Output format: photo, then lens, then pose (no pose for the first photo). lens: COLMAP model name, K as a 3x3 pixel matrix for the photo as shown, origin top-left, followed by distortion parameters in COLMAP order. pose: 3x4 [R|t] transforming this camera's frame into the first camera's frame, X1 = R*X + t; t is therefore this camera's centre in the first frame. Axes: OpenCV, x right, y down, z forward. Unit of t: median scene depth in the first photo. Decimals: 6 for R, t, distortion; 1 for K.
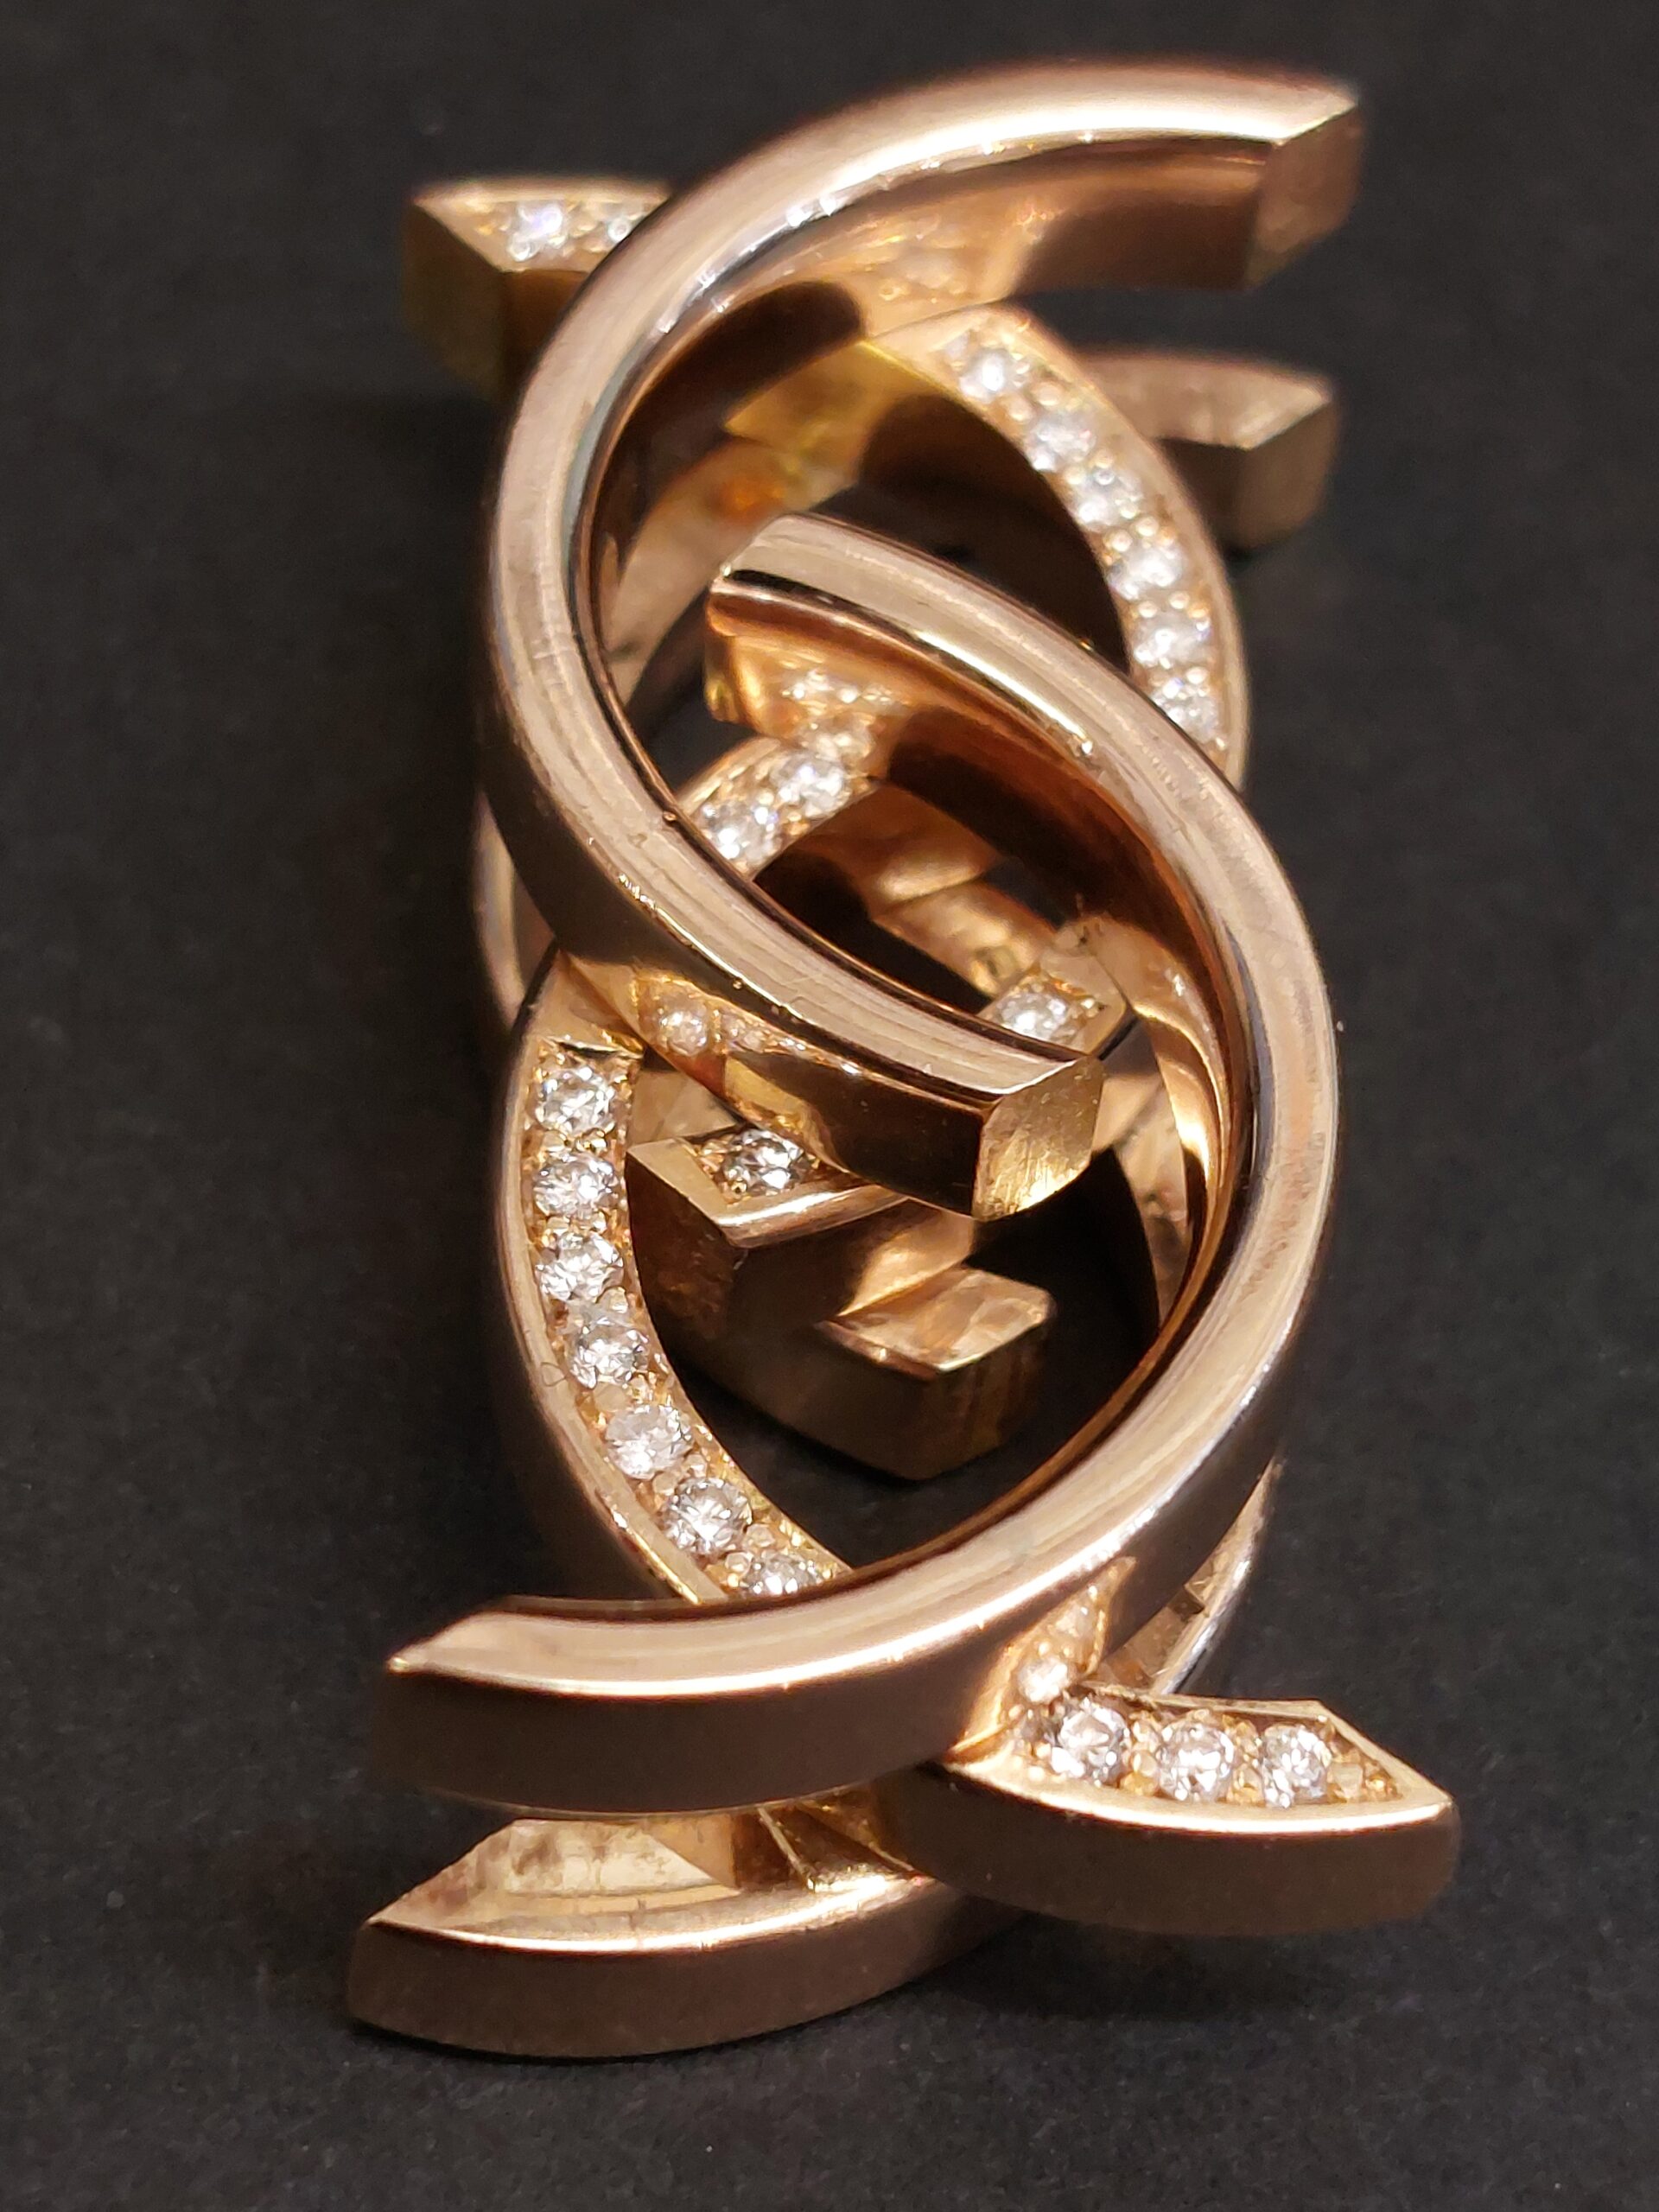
lens RADIAL K [[1615.1, 0, 884.0], [0, 1615.1, 1105.9], [0, 0, 1]] dist [0.009573, 0.005233]
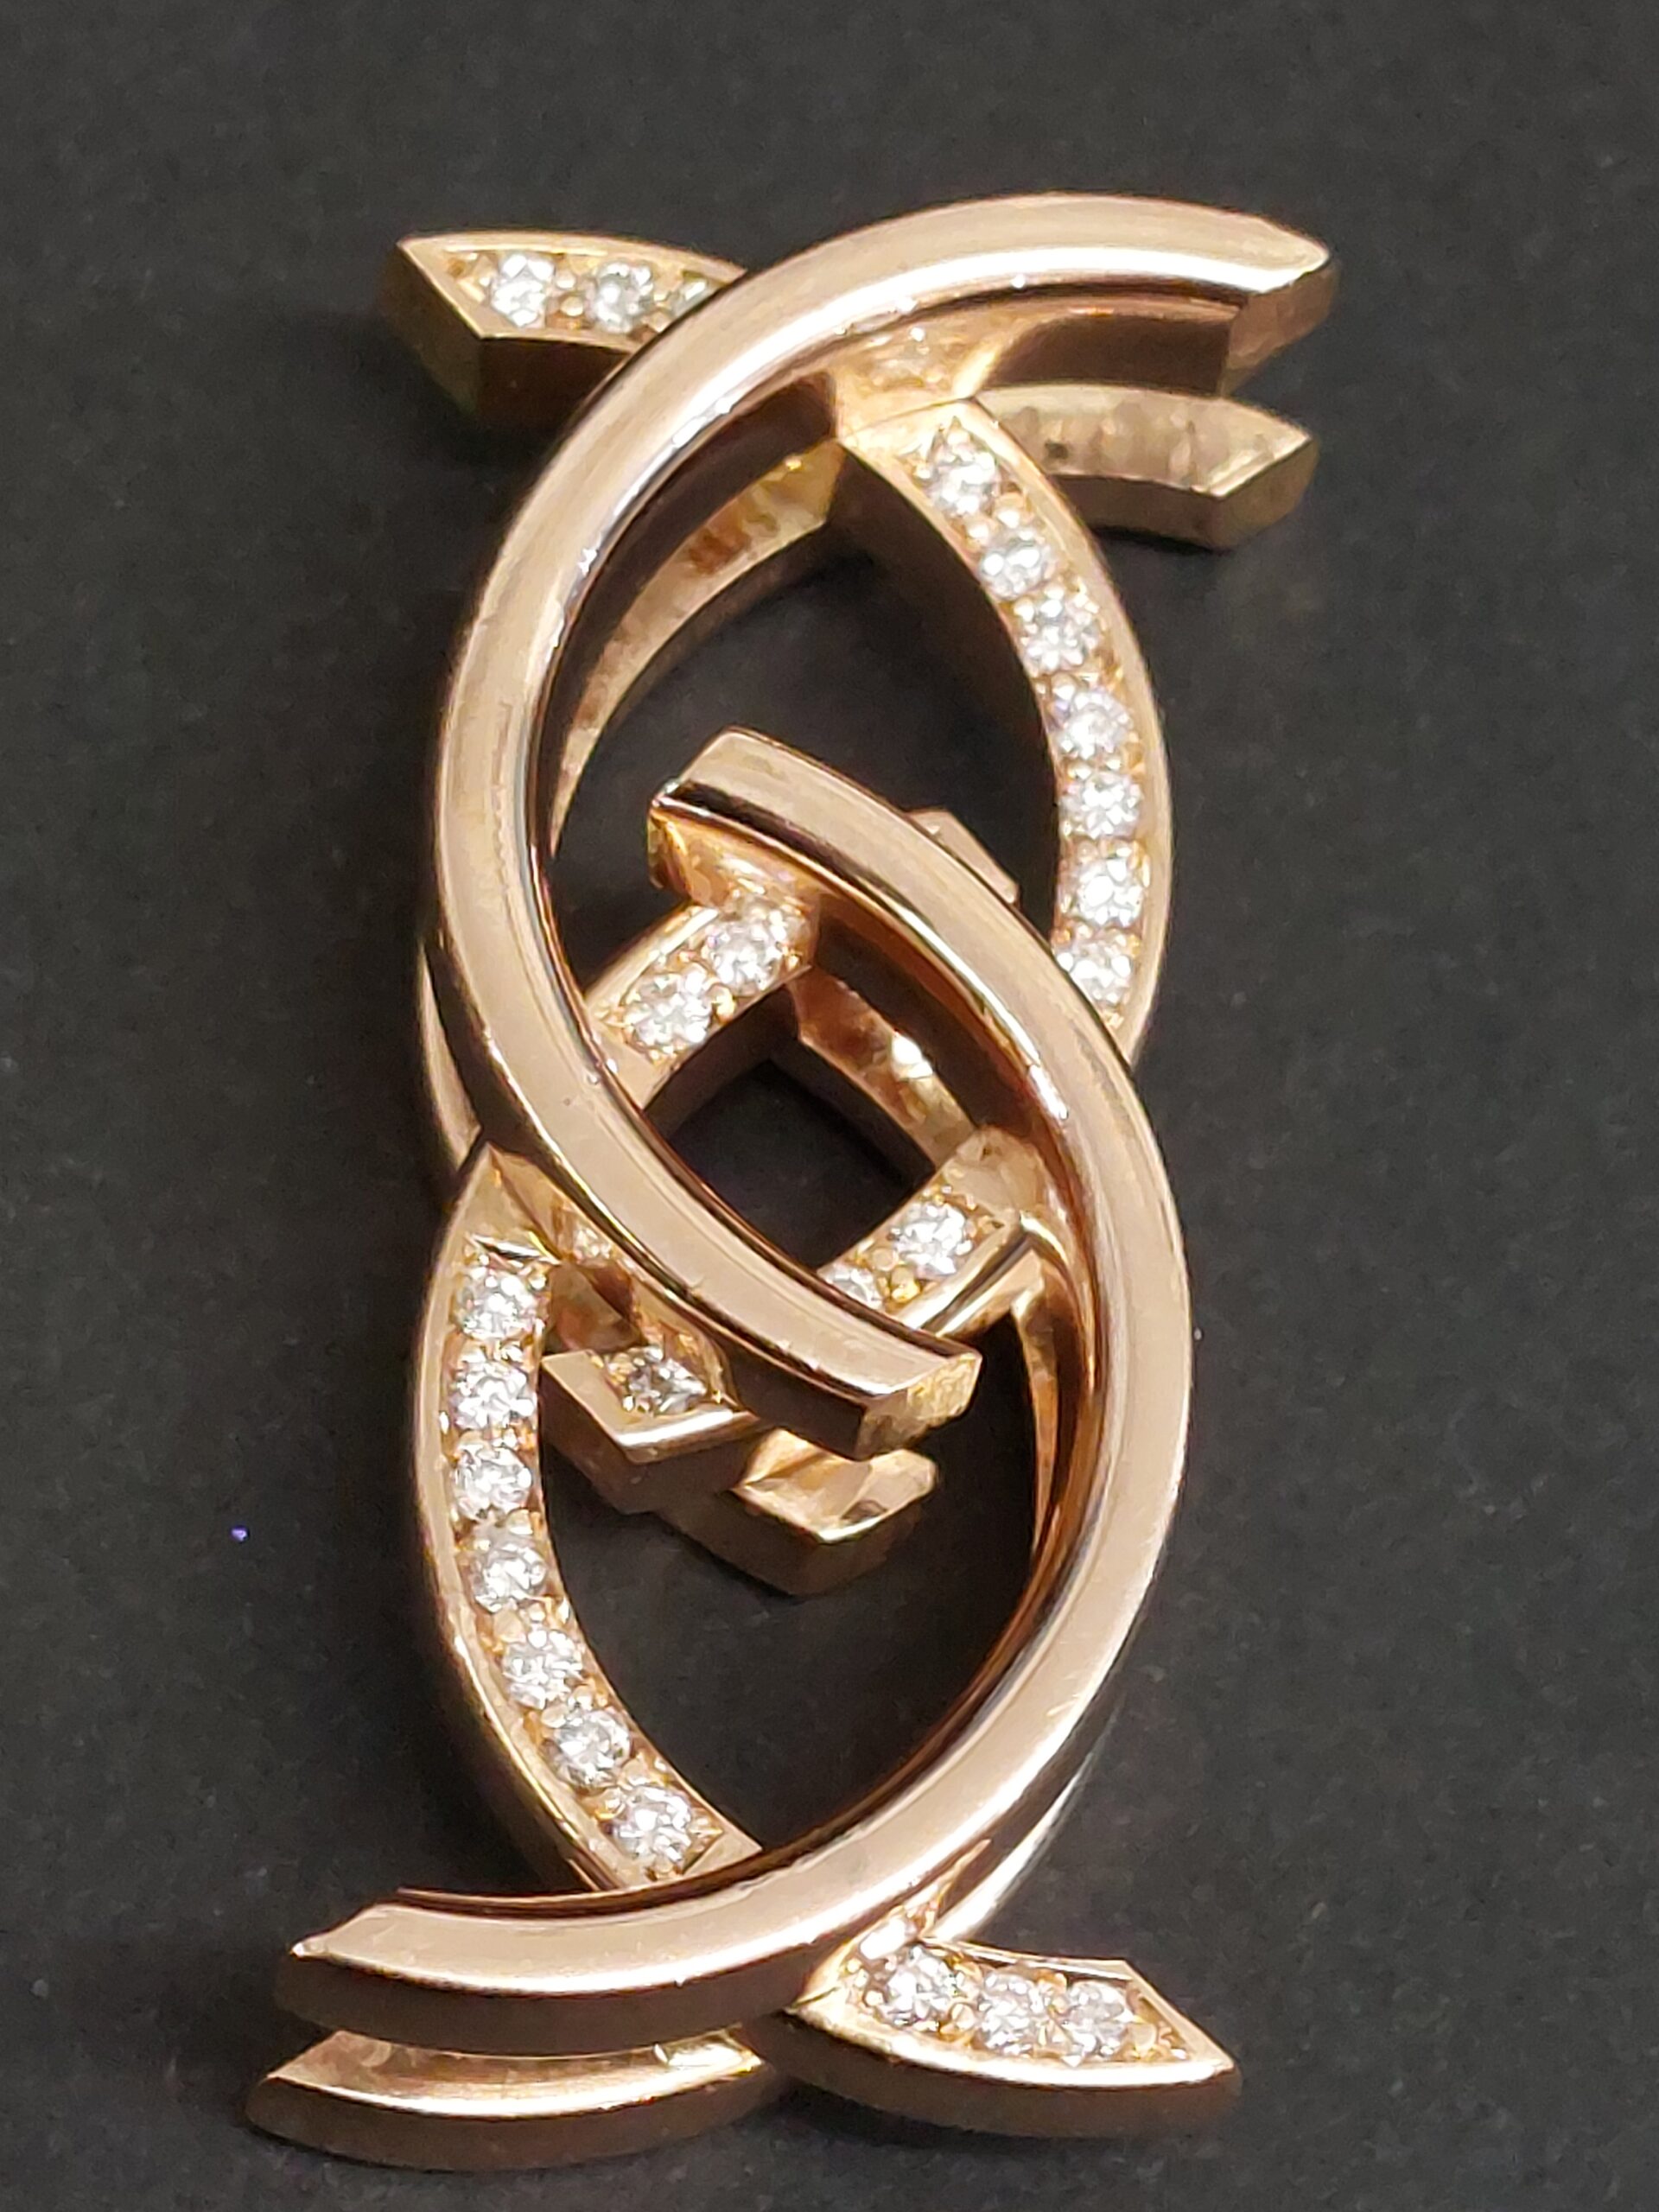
lens RADIAL K [[1631.1, 0, 829.5], [0, 1631.1, 1106.0], [0, 0, 1]] dist [0.004571, 0.002443]
pose [[0.997994, 0.063310, 0.000217, 0.021348], [-0.063221, 0.996389, 0.056670, -0.207328], [0.003372, -0.056570, 0.998393, -0.070853]]
